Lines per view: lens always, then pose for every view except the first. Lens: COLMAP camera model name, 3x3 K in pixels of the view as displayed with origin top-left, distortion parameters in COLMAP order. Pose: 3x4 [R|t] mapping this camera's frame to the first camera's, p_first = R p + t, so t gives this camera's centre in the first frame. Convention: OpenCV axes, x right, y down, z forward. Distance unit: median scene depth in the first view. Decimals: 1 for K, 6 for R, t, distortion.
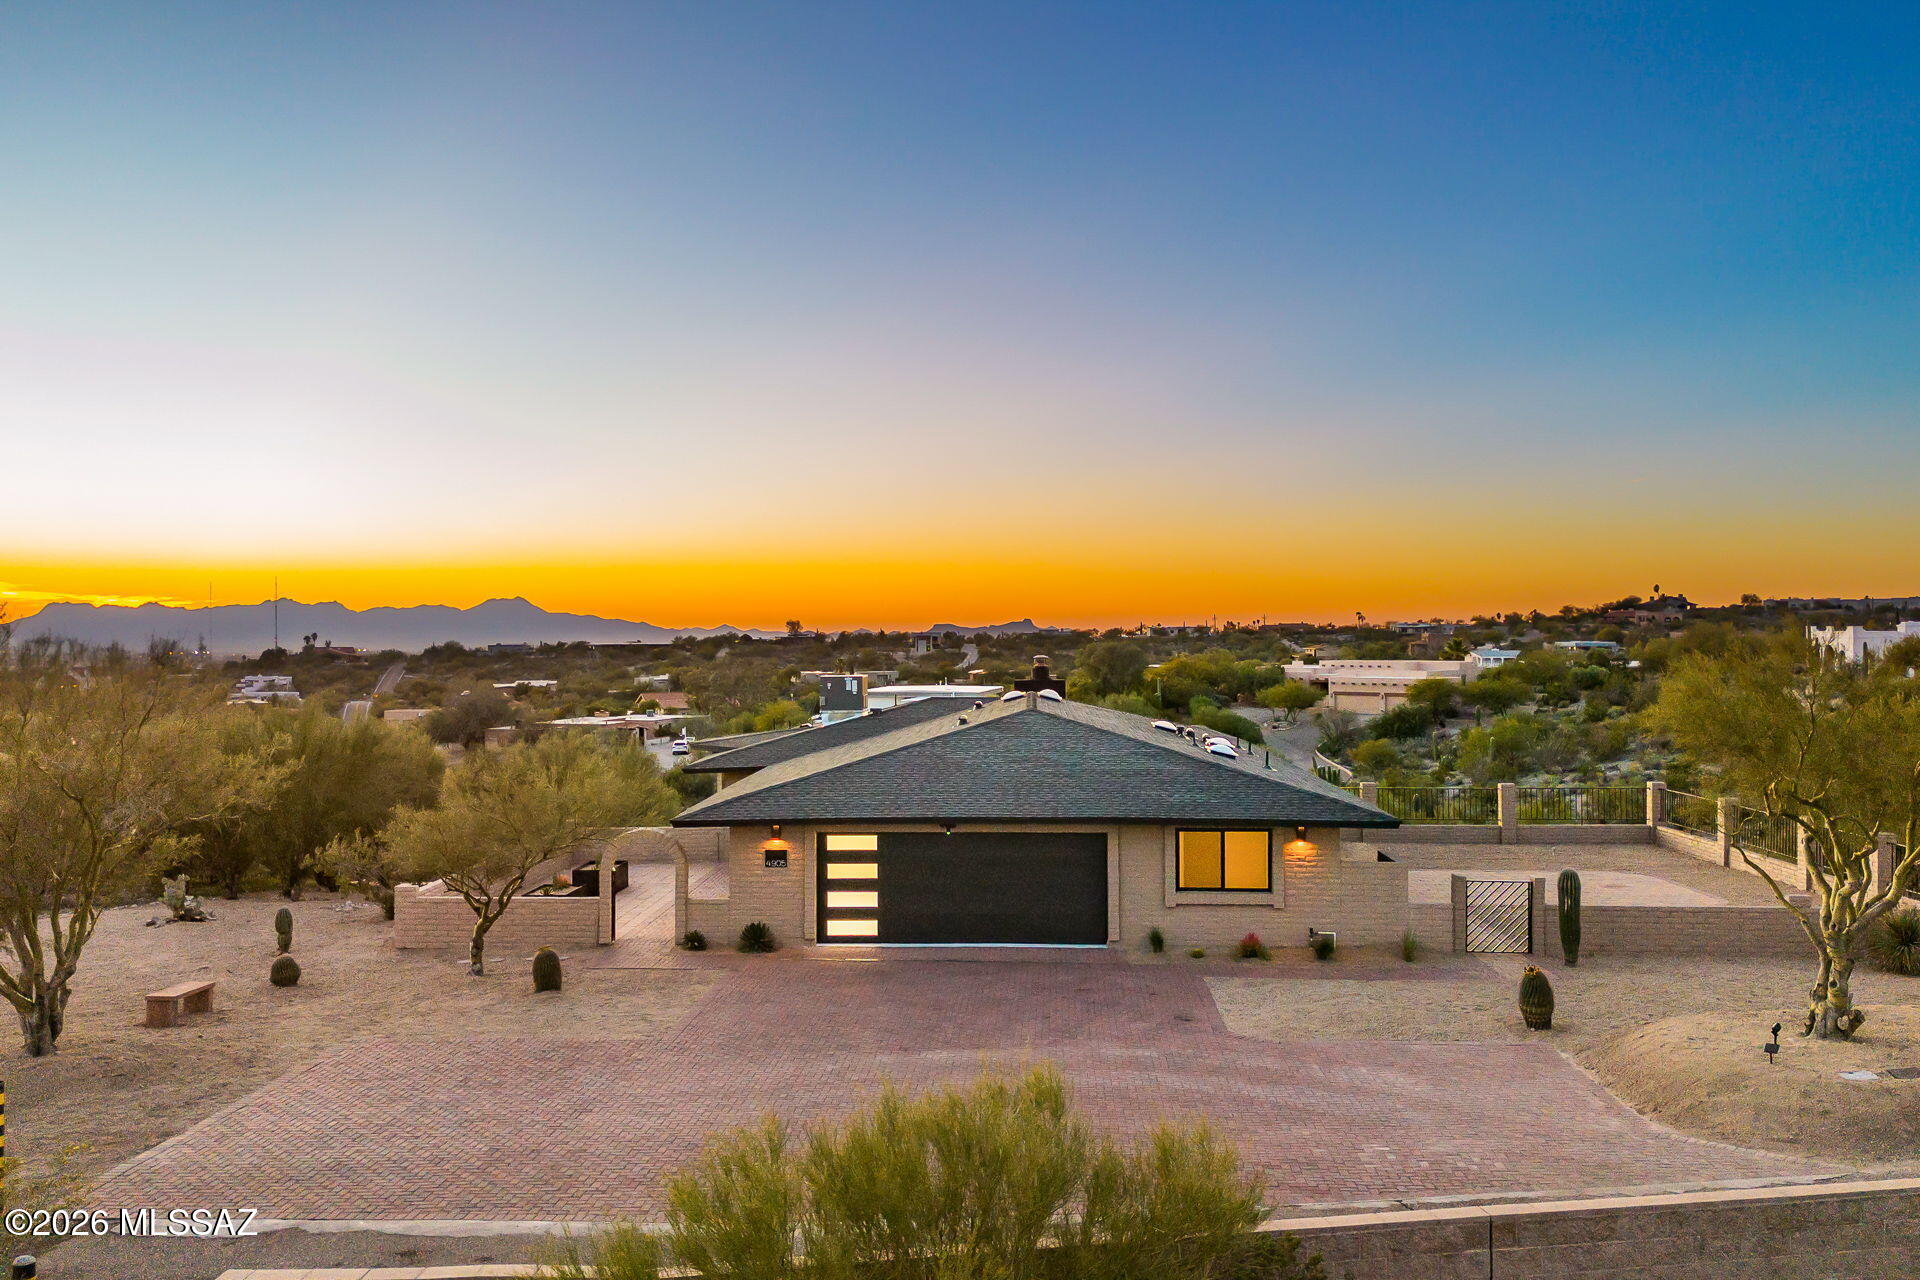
lens RADIAL K [[1583.7, 0, 952.3], [0, 1583.7, 633.6], [0, 0, 1]] dist [0.039848, 0.003292]
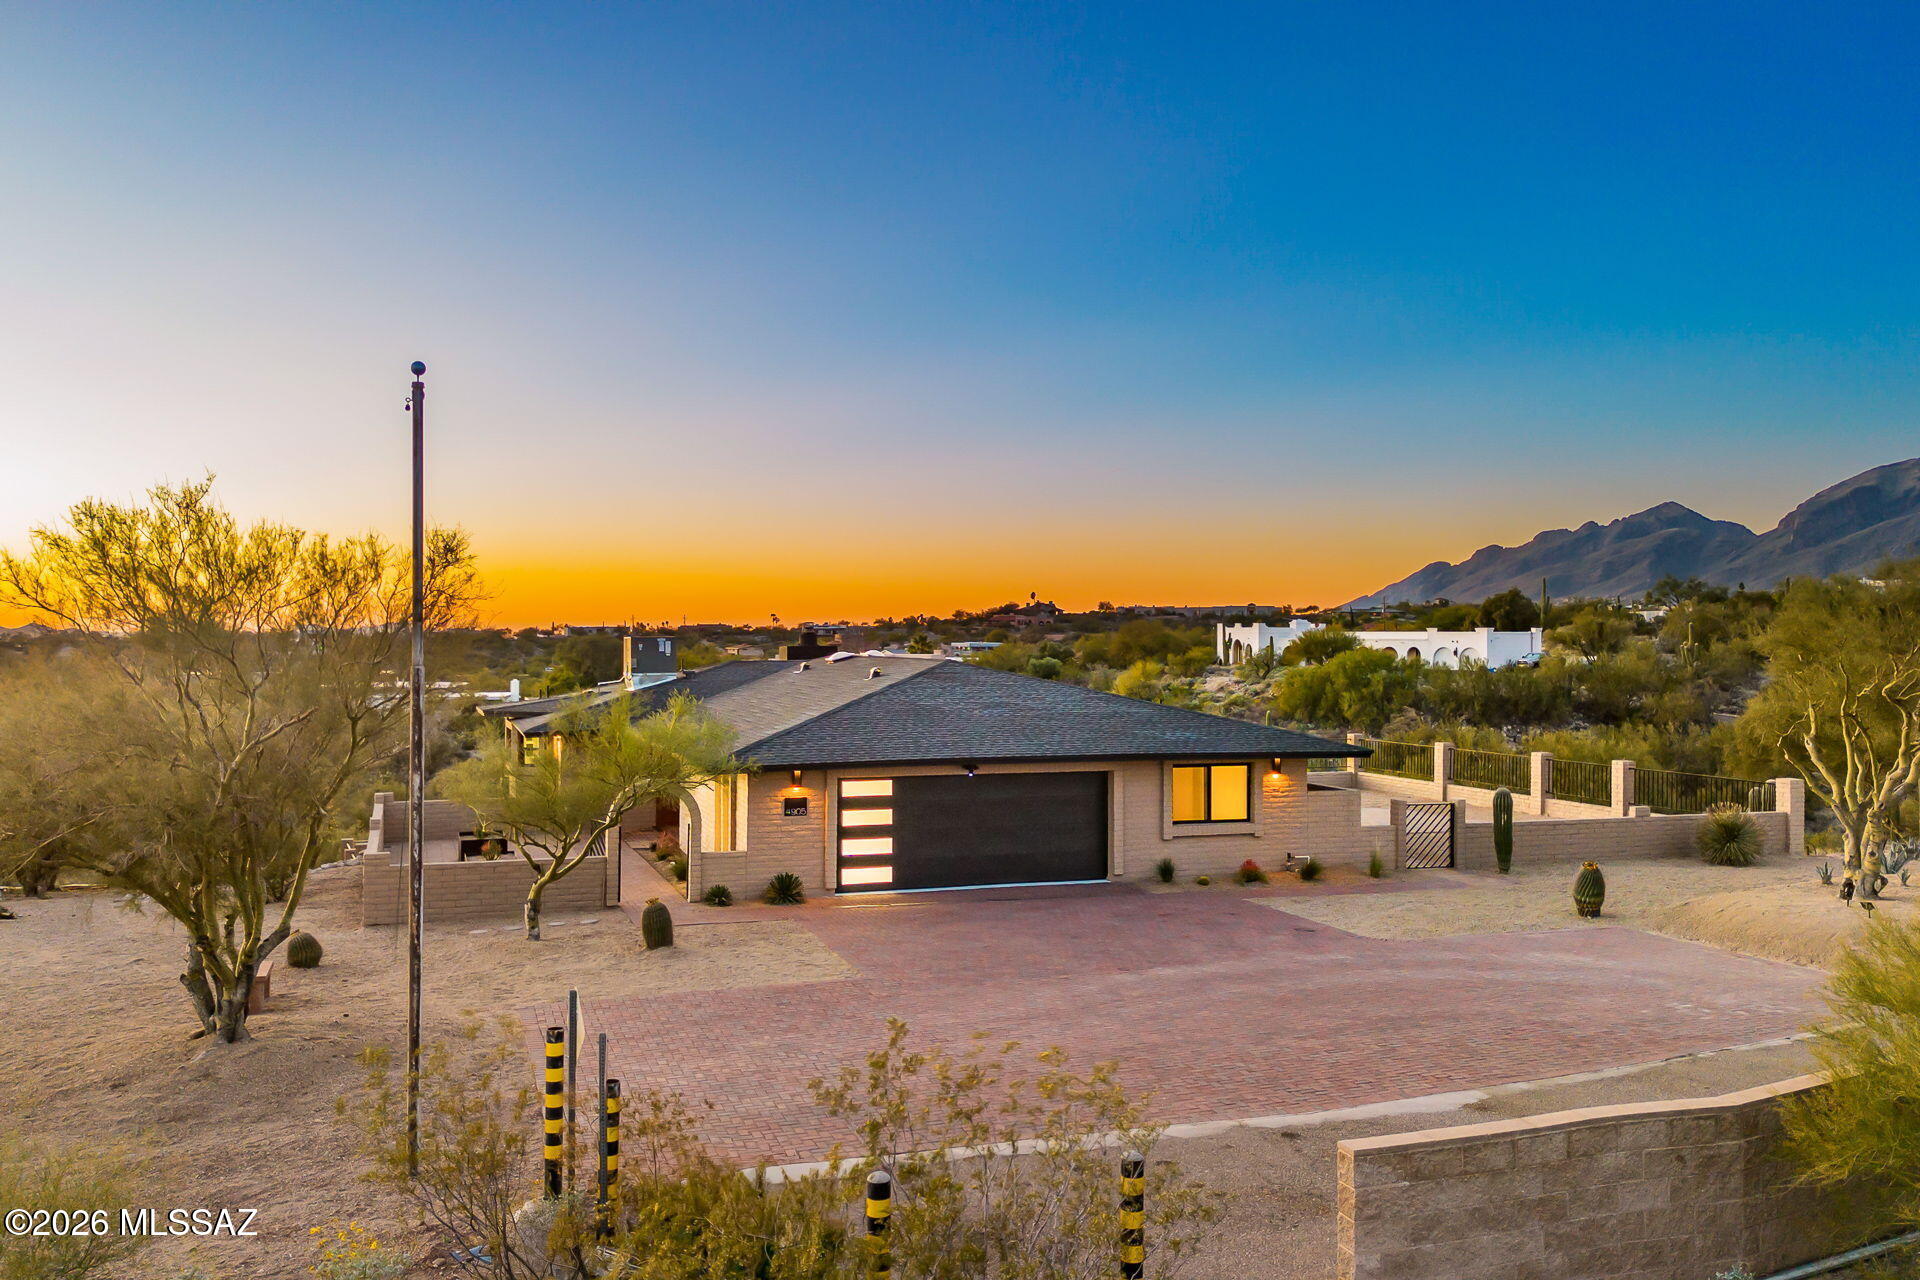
lens RADIAL K [[1583.7, 0, 953.8], [0, 1583.7, 642.2], [0, 0, 1]] dist [0.039848, 0.003292]
pose [[0.934070, 0.003518, 0.357072, -0.362260], [-0.005322, 0.999978, 0.004071, 0.039120], [-0.357050, -0.005703, 0.934068, 0.080175]]
